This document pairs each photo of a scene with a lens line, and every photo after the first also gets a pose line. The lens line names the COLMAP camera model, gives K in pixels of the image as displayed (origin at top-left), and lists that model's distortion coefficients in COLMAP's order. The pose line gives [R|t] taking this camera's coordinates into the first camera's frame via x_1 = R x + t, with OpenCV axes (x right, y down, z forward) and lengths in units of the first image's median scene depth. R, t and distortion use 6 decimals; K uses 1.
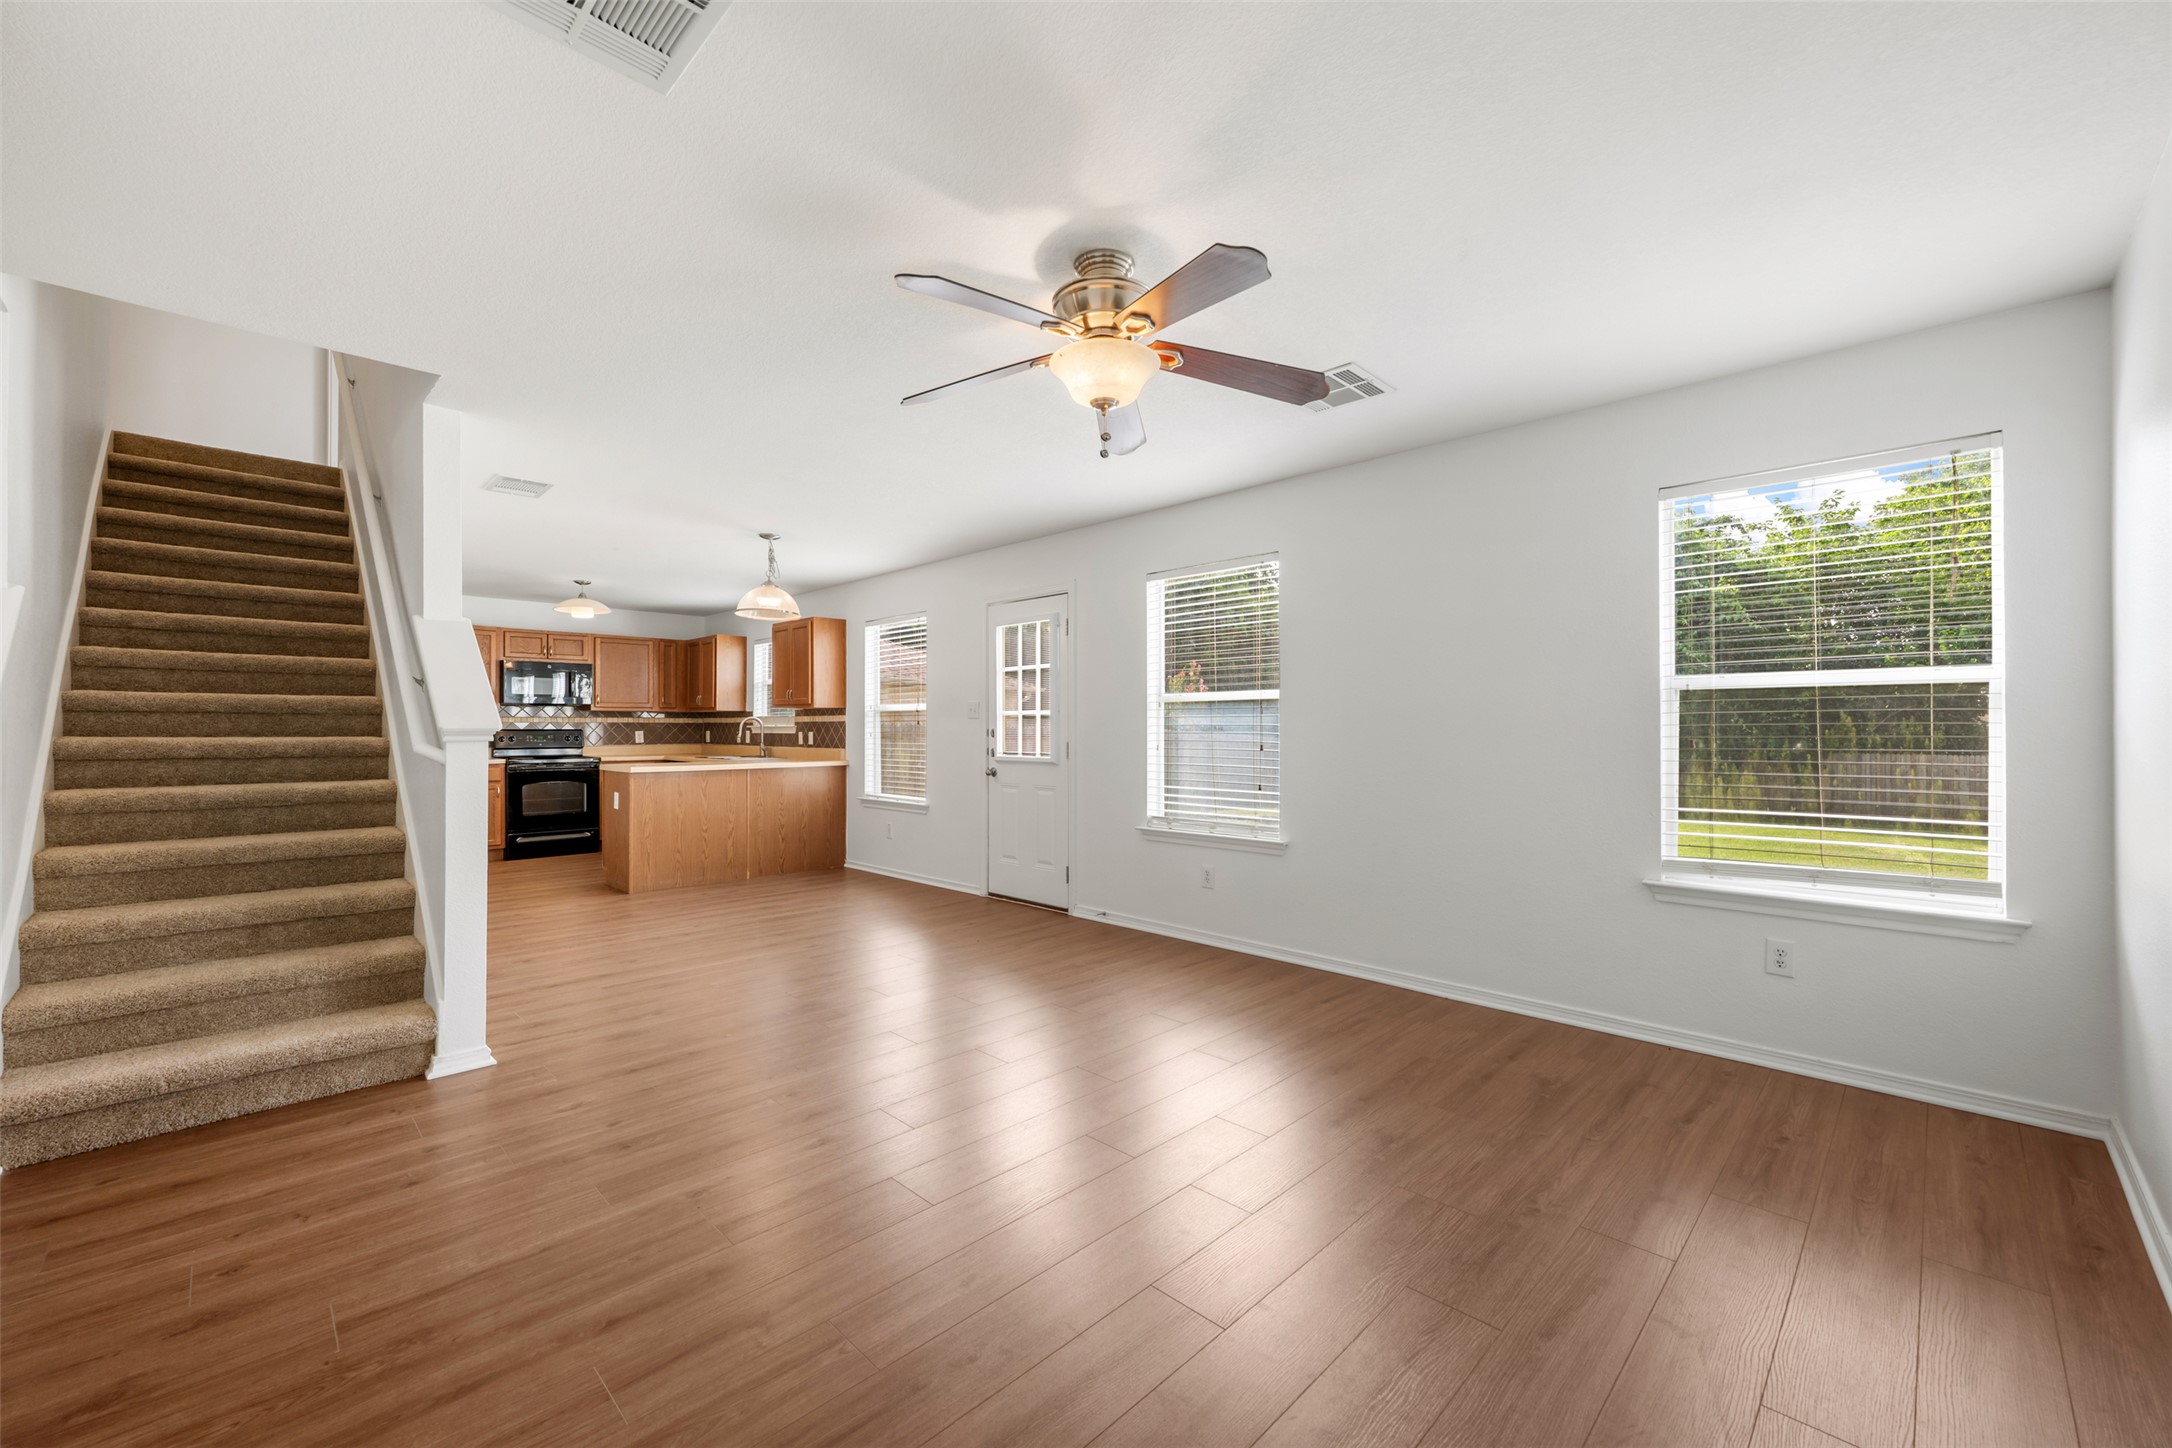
lens RADIAL K [[862.3, 0, 1085.4], [0, 862.3, 724.9], [0, 0, 1]] dist [-0.000817, 0.000112]
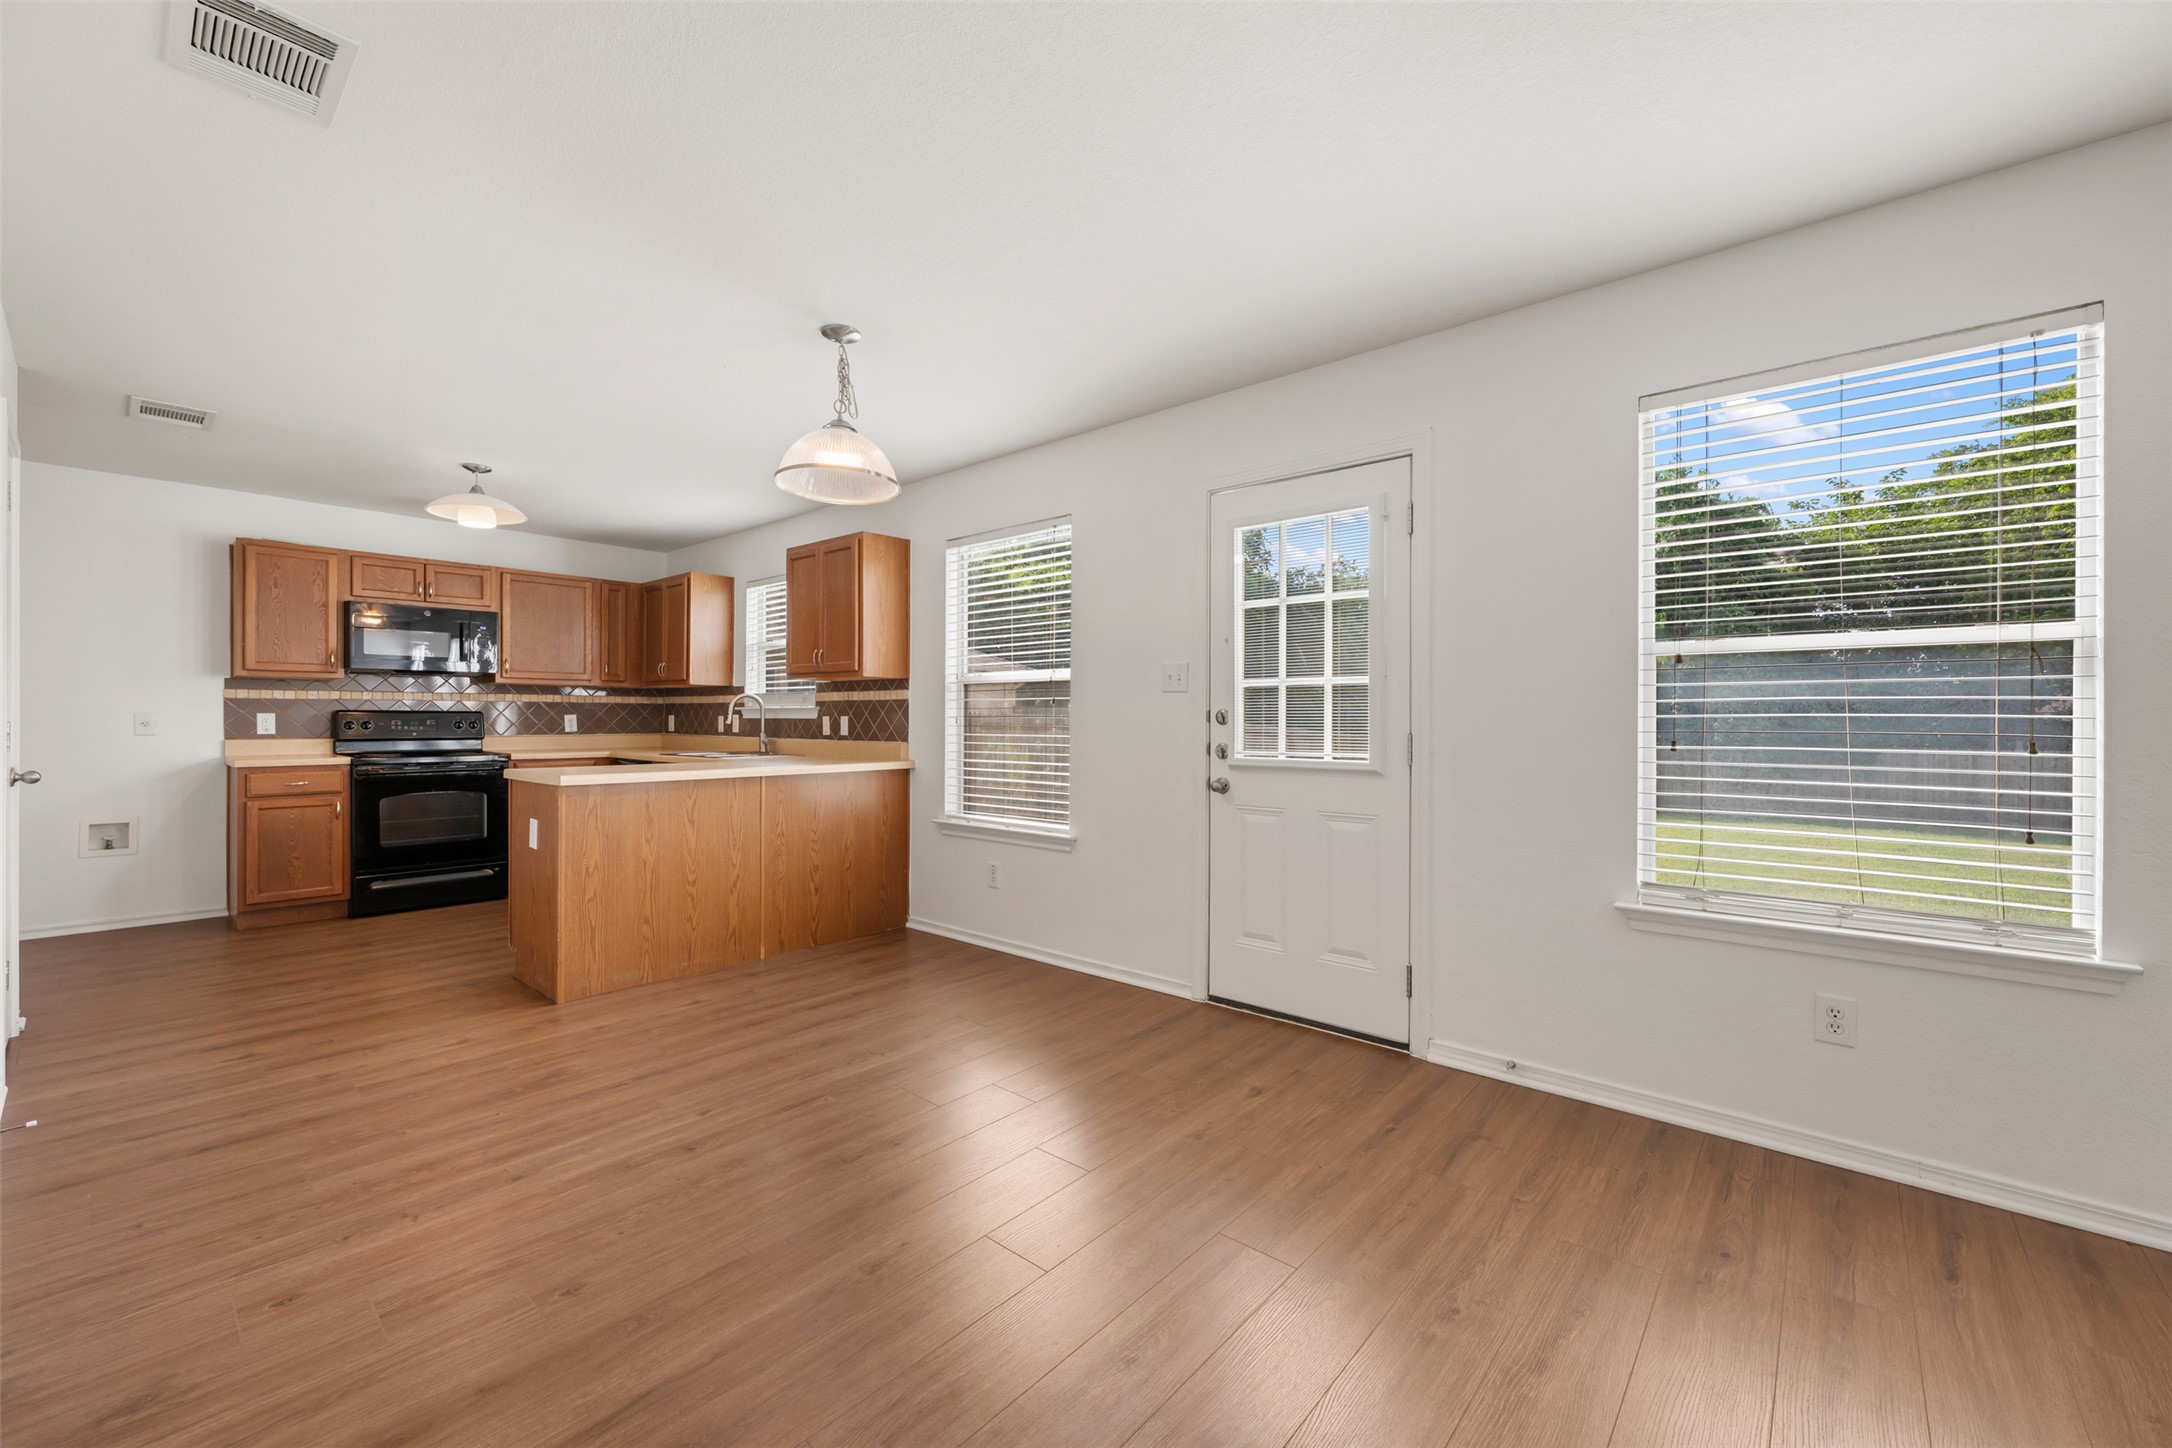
lens RADIAL K [[862.3, 0, 1086.6], [0, 862.3, 722.3], [0, 0, 1]] dist [-0.000817, 0.000112]
pose [[0.997660, 0.005375, 0.068158, -0.181163], [-0.005866, 0.999958, 0.007017, 0.007072], [-0.068118, -0.007400, 0.997650, 0.337271]]
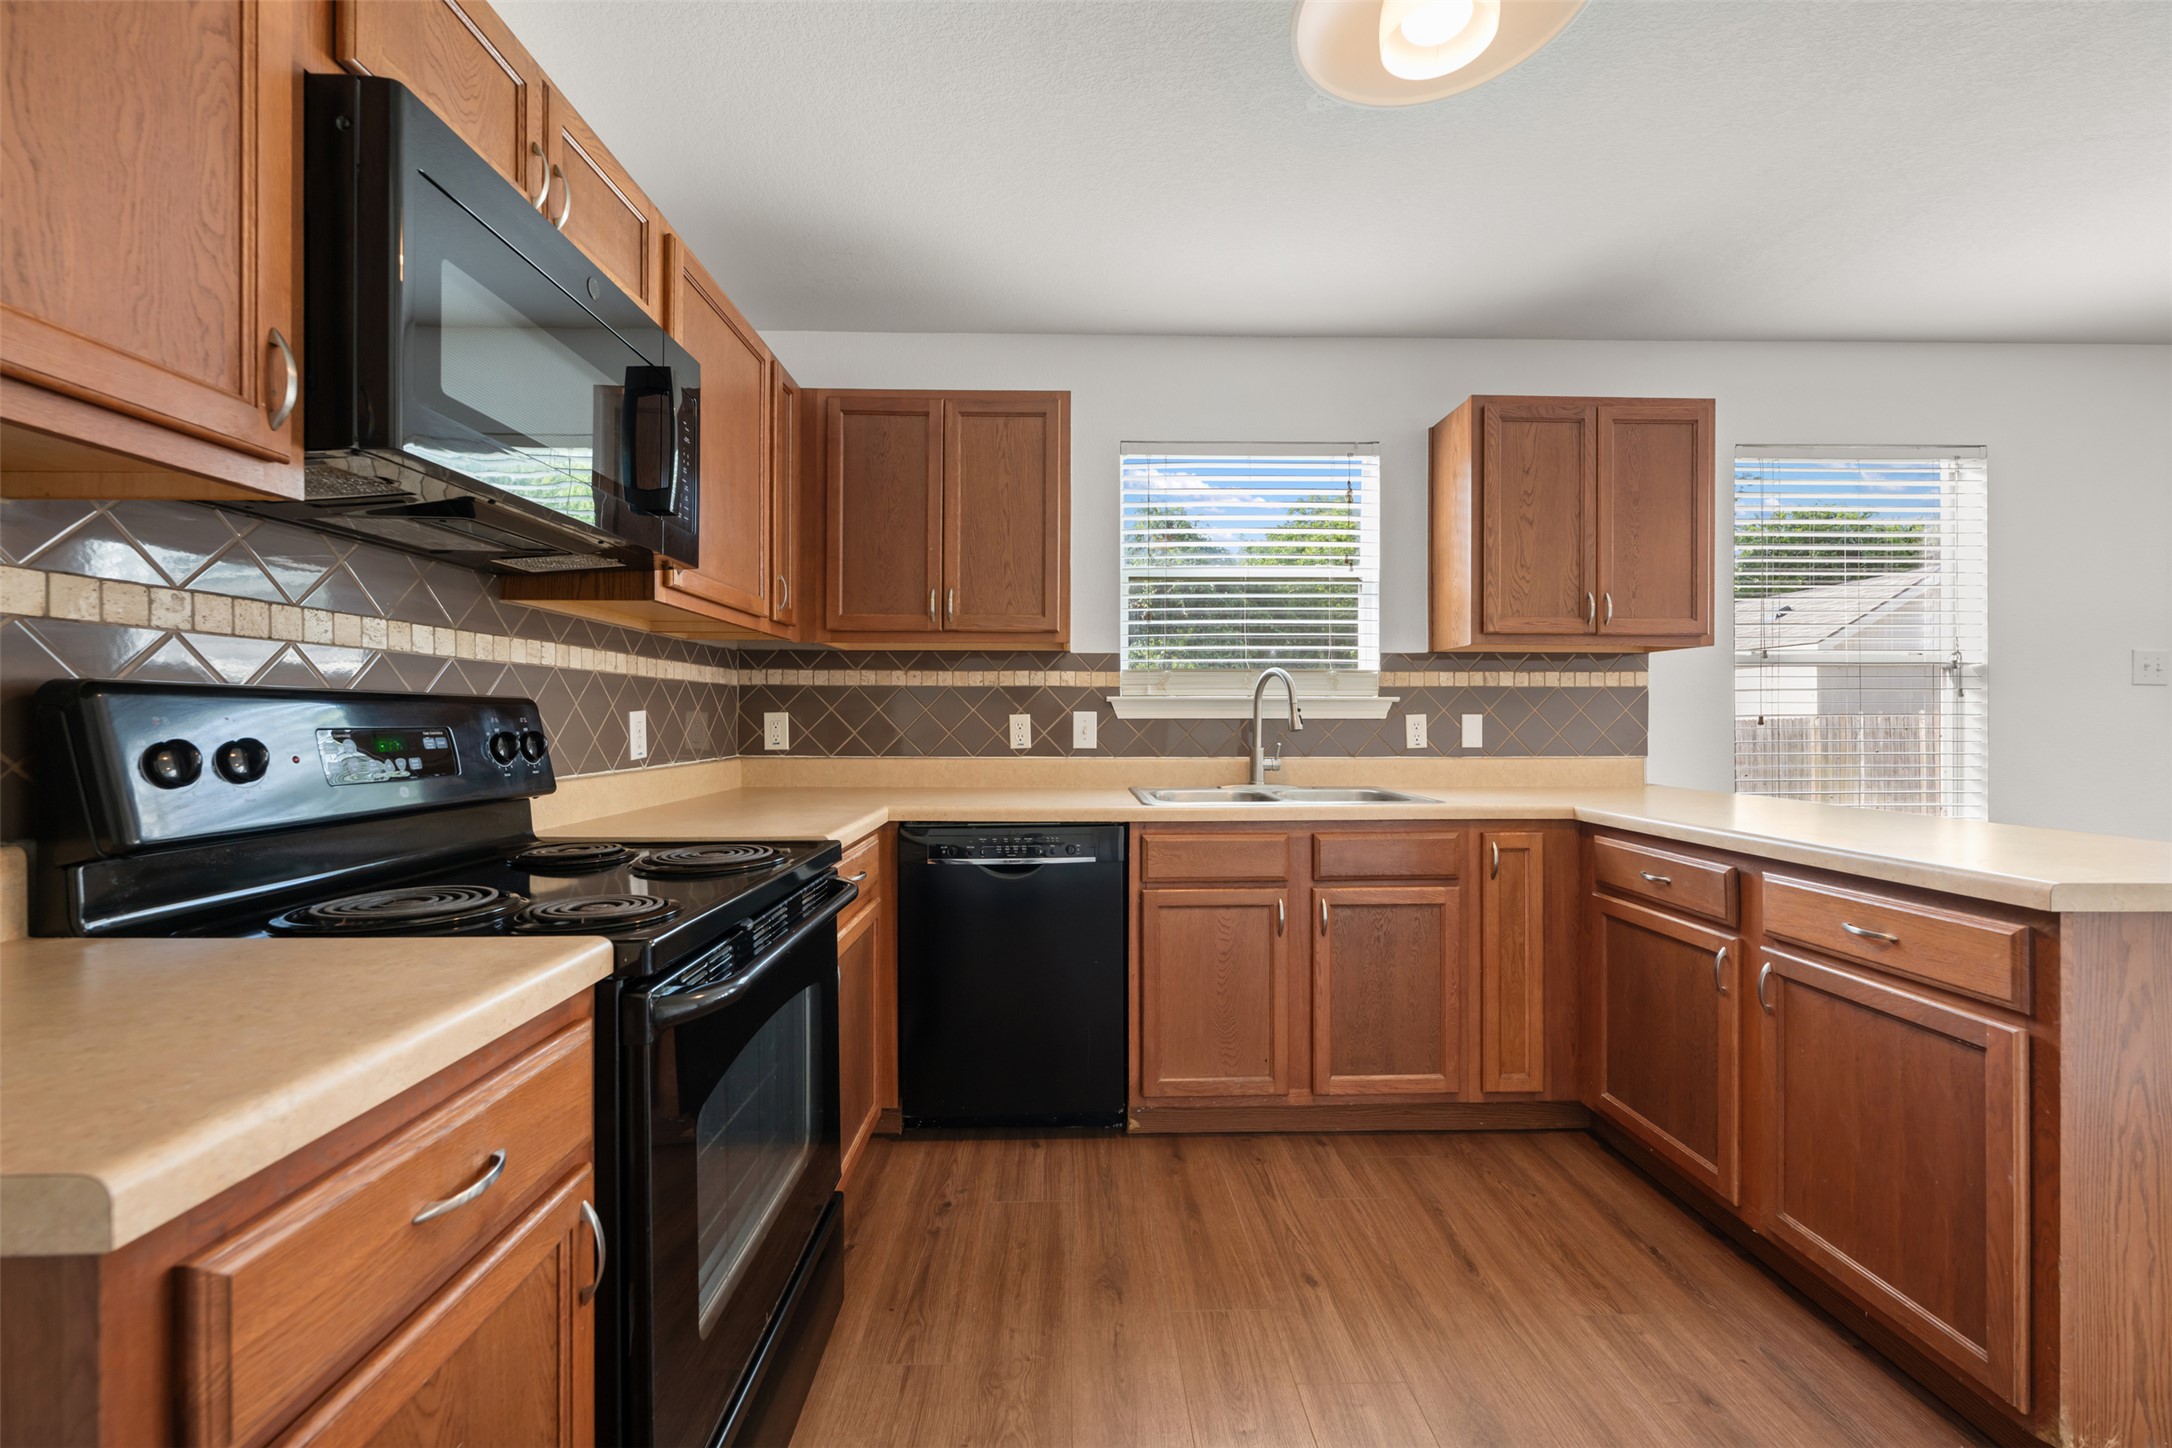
lens RADIAL K [[862.3, 0, 1085.9], [0, 862.3, 718.9], [0, 0, 1]] dist [-0.000817, 0.000112]
pose [[0.690153, -0.000031, 0.723663, -0.710221], [-0.003637, 0.999987, 0.003512, 0.009525], [-0.723654, -0.005056, 0.690145, 0.870608]]
